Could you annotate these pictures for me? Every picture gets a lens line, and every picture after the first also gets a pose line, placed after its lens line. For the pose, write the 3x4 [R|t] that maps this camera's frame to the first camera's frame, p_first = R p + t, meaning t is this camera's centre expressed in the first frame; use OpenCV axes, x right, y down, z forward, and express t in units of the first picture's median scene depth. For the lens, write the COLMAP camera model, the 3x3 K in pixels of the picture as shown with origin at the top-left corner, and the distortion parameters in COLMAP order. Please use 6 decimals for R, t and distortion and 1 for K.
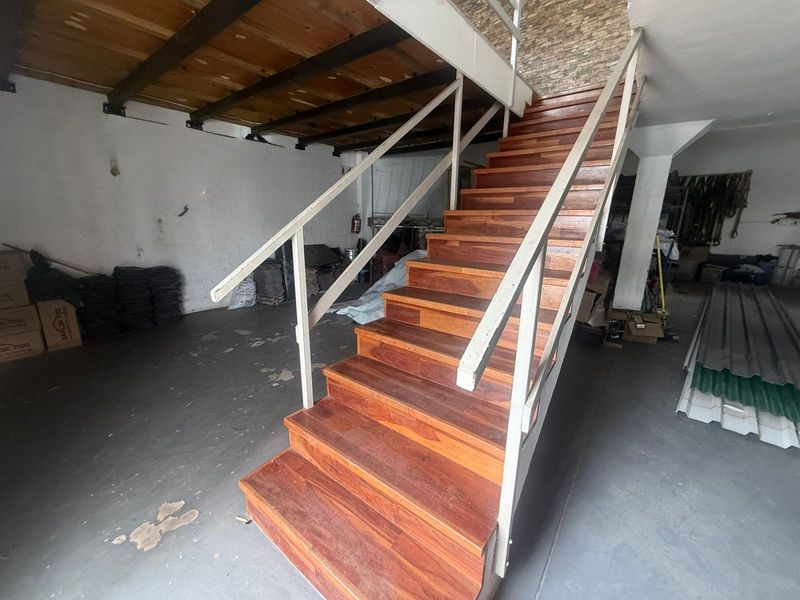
lens RADIAL K [[320.5, 0, 398.9], [0, 320.5, 299.3], [0, 0, 1]] dist [-0.001908, -0.000342]
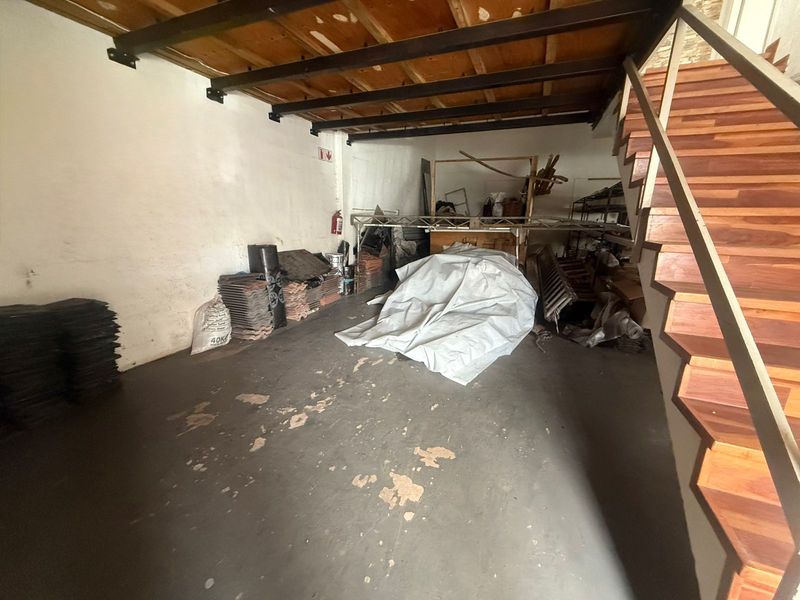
lens RADIAL K [[320.5, 0, 399.5], [0, 320.5, 299.3], [0, 0, 1]] dist [-0.001908, -0.000342]
pose [[0.963461, -0.062799, 0.260385, -0.278464], [0.060053, 0.998024, 0.018497, -0.065412], [-0.261032, -0.002184, 0.965328, 0.248350]]
